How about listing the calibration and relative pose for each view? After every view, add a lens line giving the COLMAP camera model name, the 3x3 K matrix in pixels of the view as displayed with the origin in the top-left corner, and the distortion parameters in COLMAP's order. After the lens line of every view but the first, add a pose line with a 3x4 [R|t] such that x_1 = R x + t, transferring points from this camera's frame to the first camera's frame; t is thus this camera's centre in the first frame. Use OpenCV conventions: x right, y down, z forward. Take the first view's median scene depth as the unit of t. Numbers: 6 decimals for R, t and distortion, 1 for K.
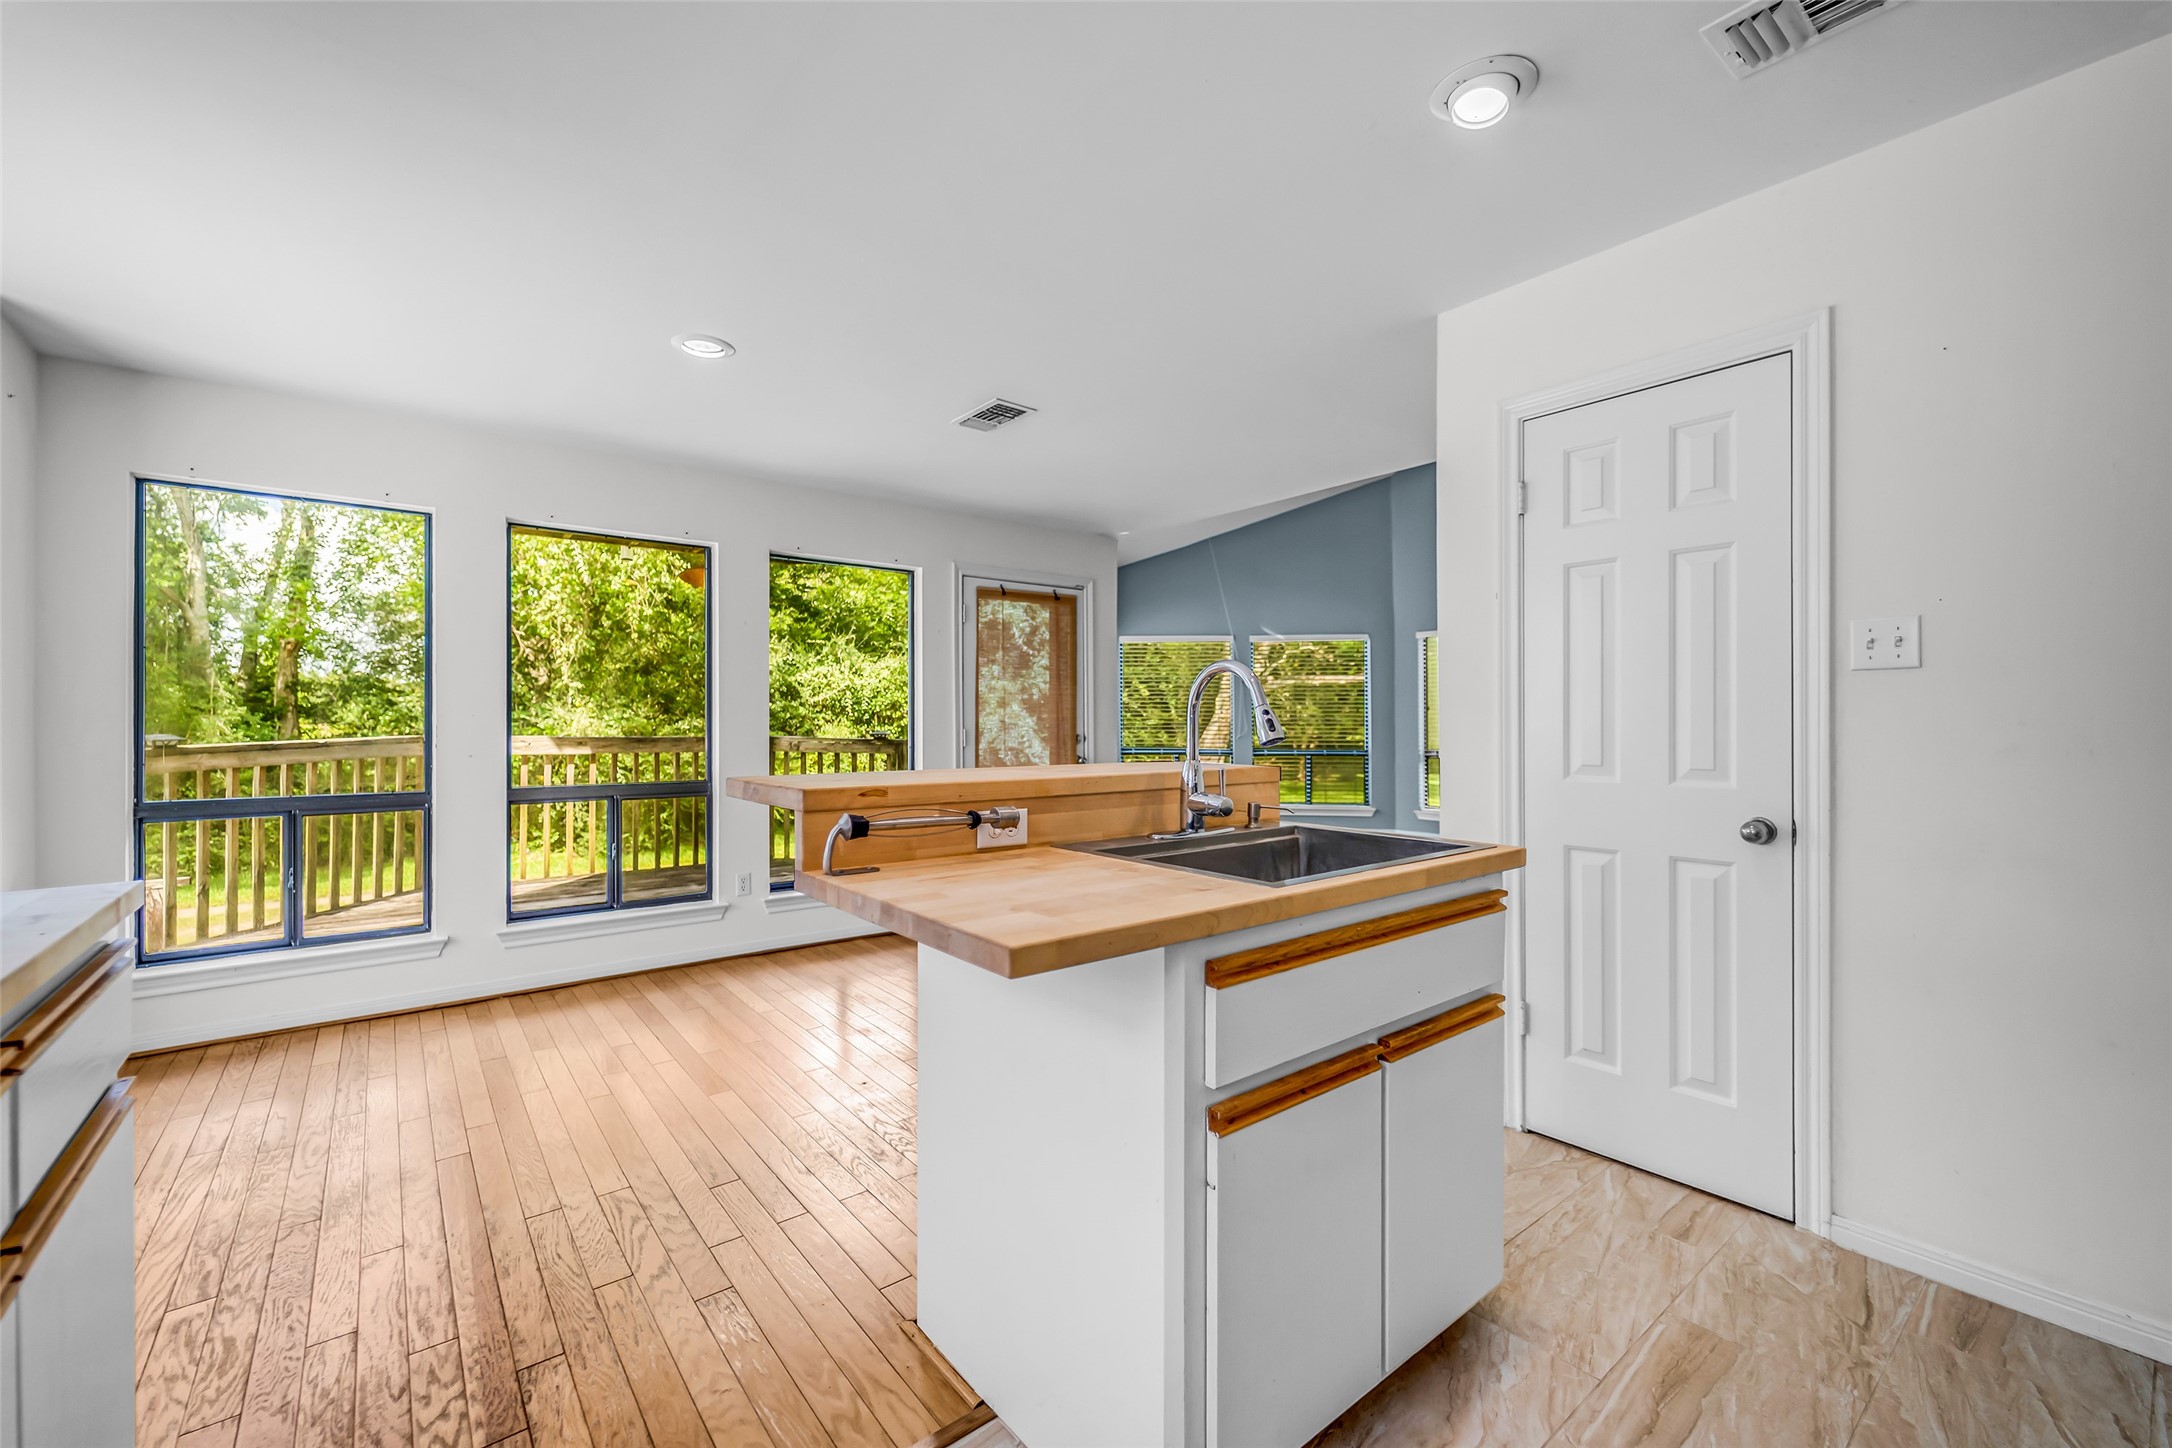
lens RADIAL K [[884.8, 0, 1074.9], [0, 884.8, 716.1], [0, 0, 1]] dist [0.002012, -0.003659]
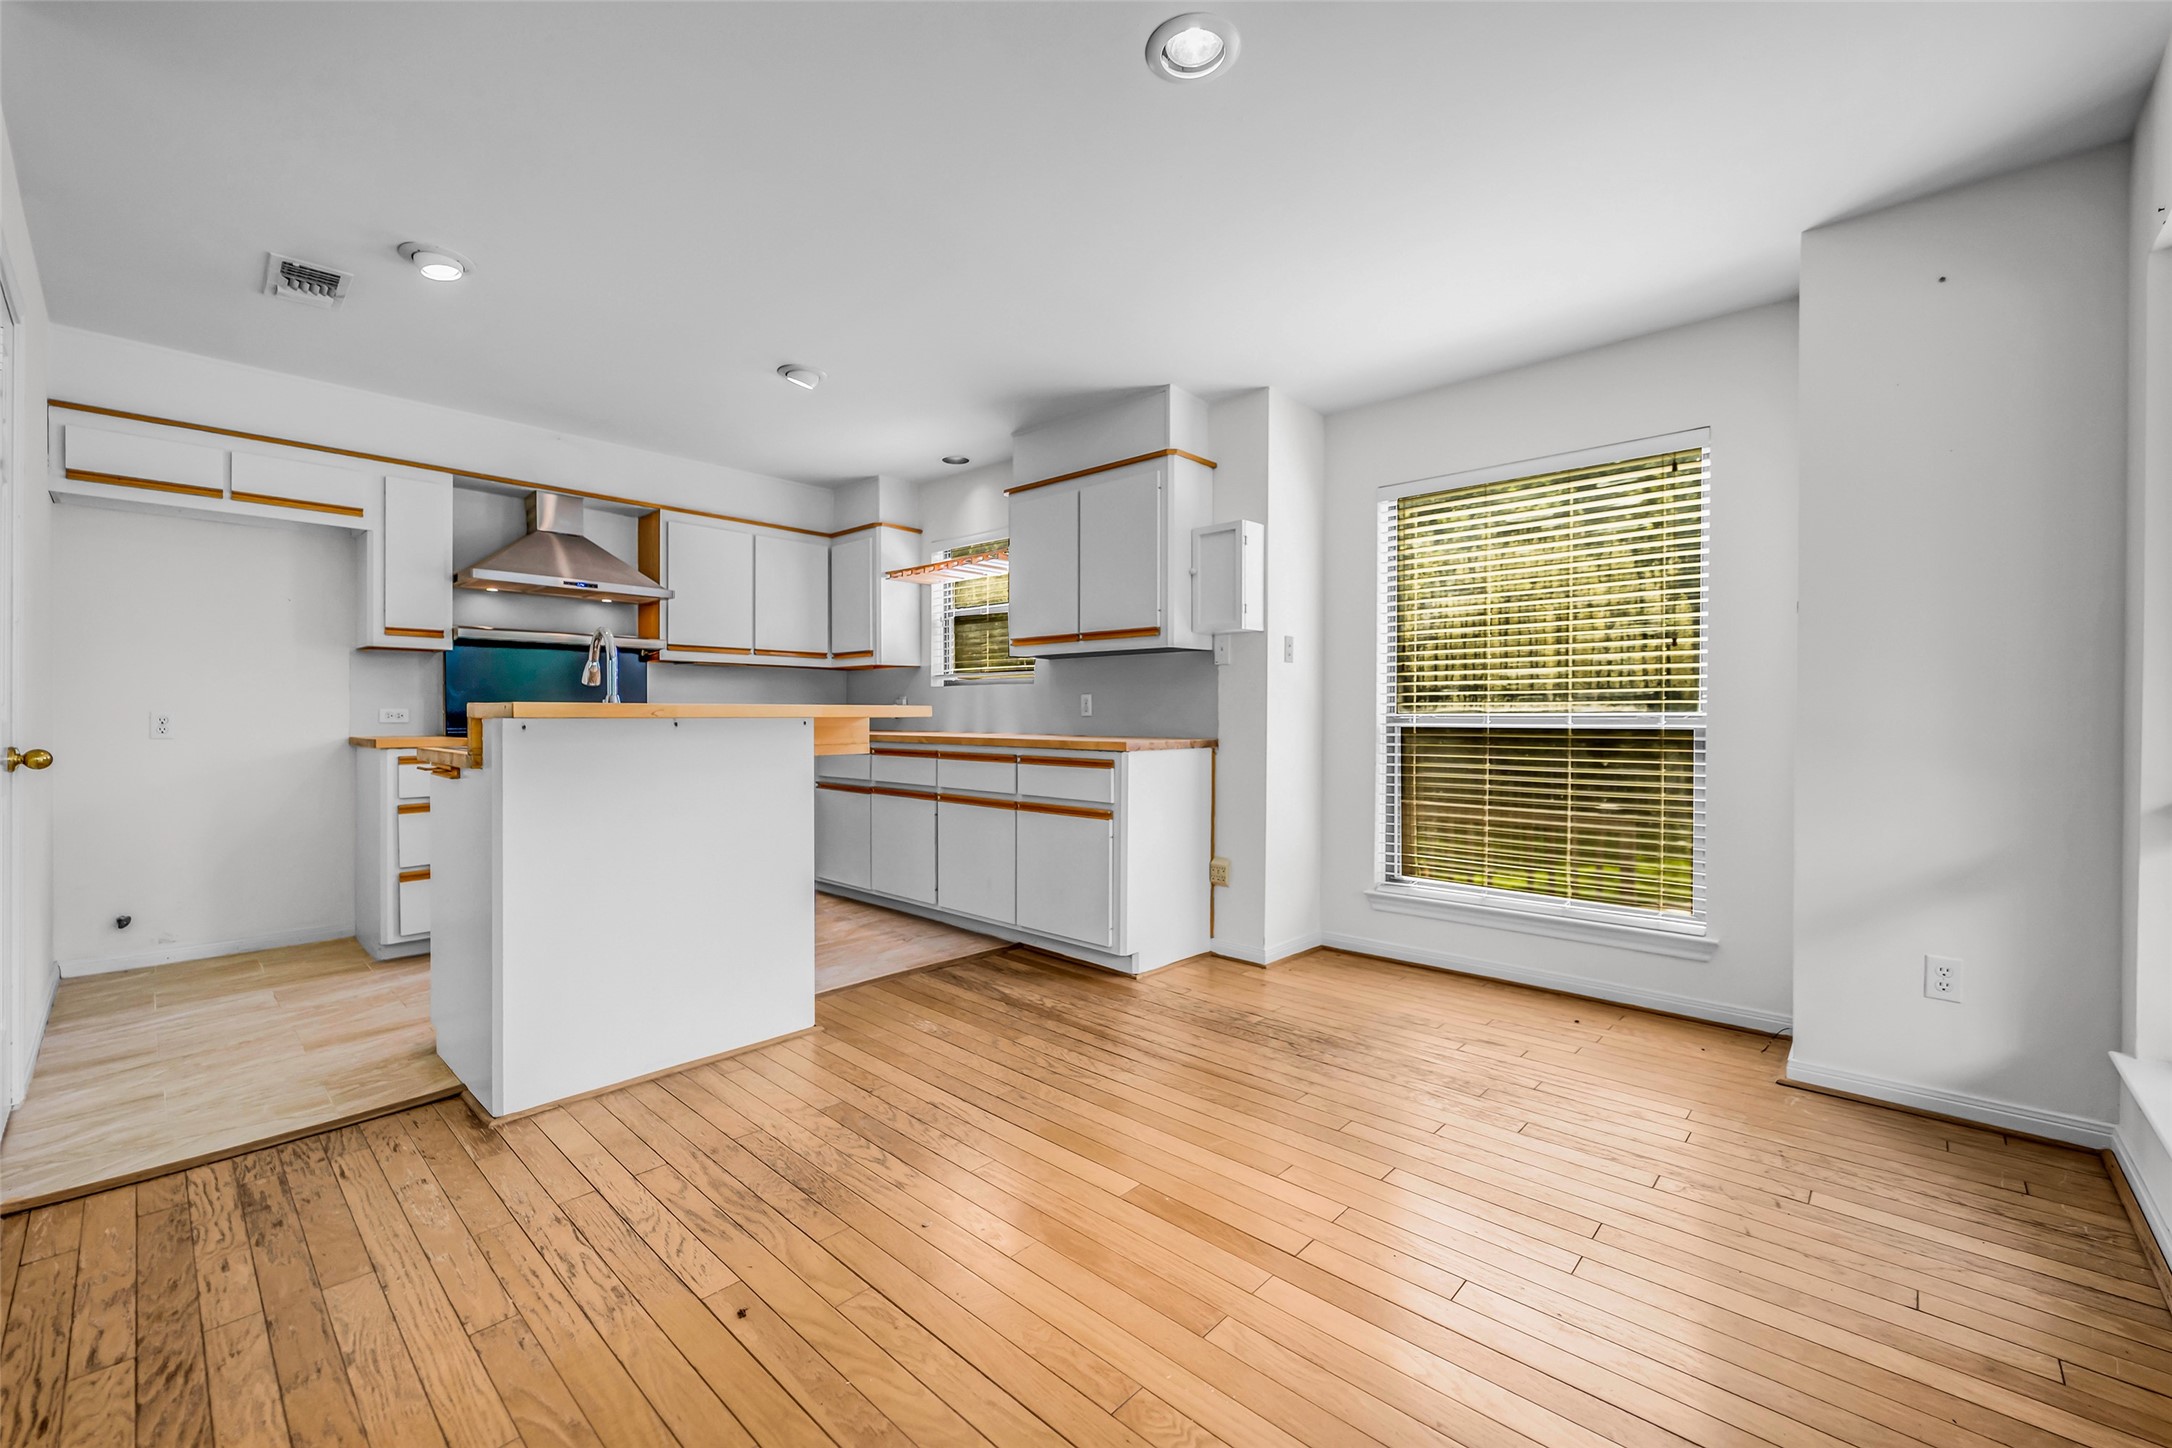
lens RADIAL K [[874.0, 0, 1073.0], [0, 874.0, 720.2], [0, 0, 1]] dist [-0.000552, -0.000363]
pose [[-0.989100, -0.001185, -0.147240, -0.350106], [-0.001465, 0.999997, 0.001792, 0.078687], [0.147237, 0.001988, -0.989099, 2.273968]]
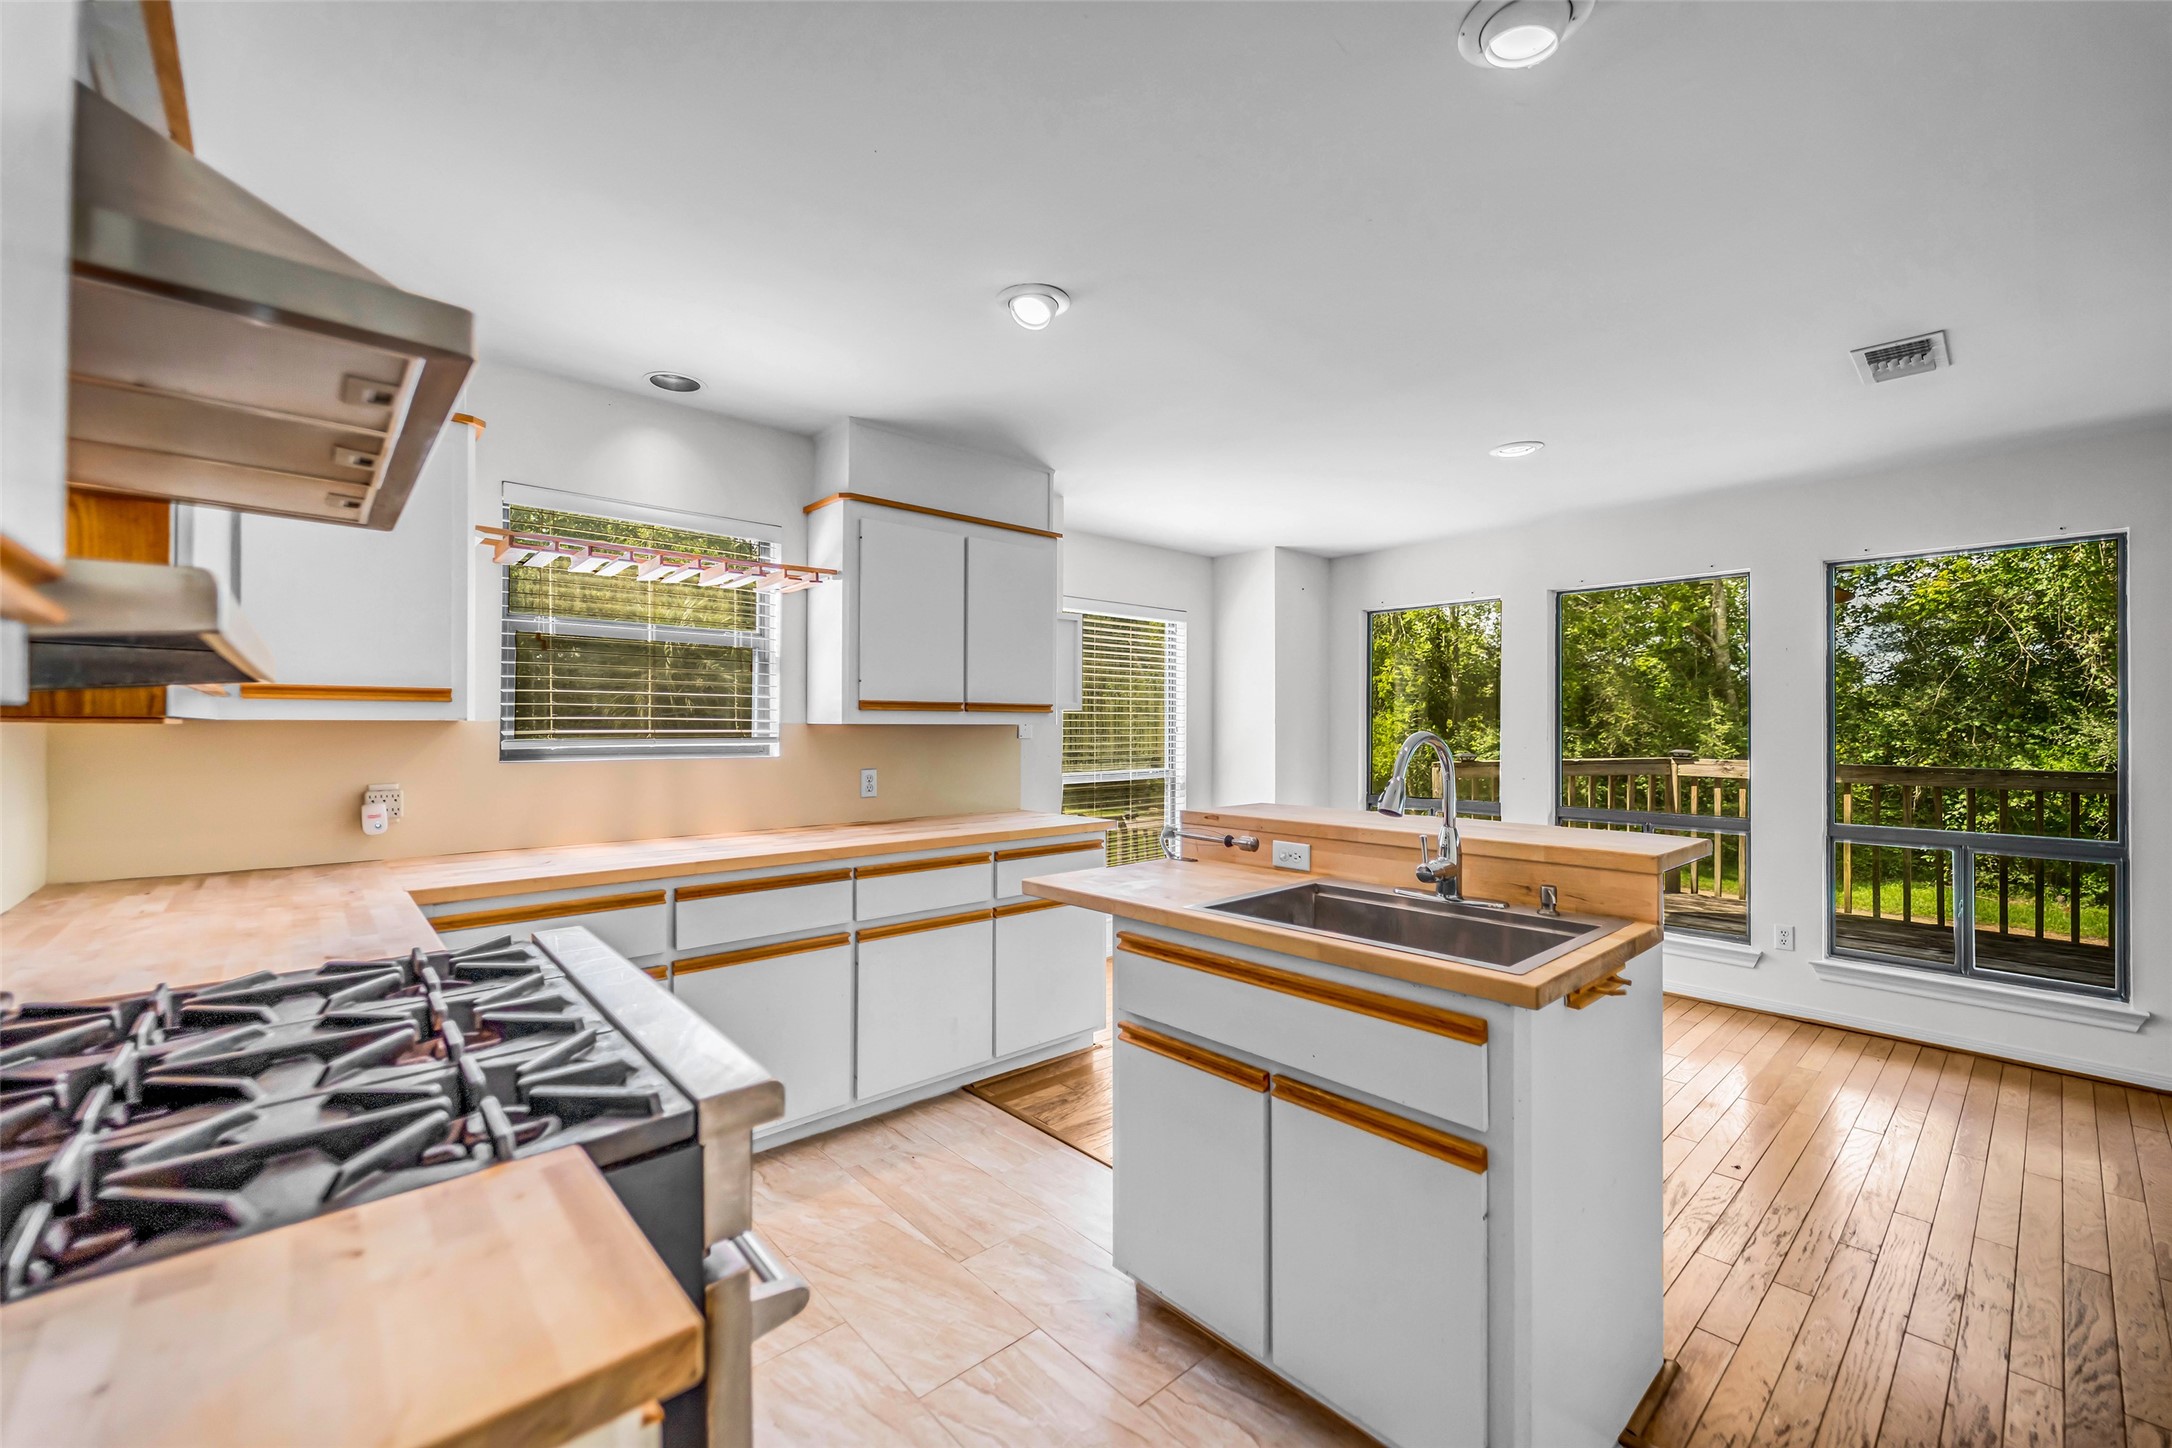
lens RADIAL K [[877.4, 0, 1071.9], [0, 877.4, 731.2], [0, 0, 1]] dist [0.000848, 0.000055]
pose [[0.054303, 0.006751, -0.998502, 1.035170], [0.004827, 0.999964, 0.007023, -0.066157], [0.998513, -0.005201, 0.054268, 0.470594]]
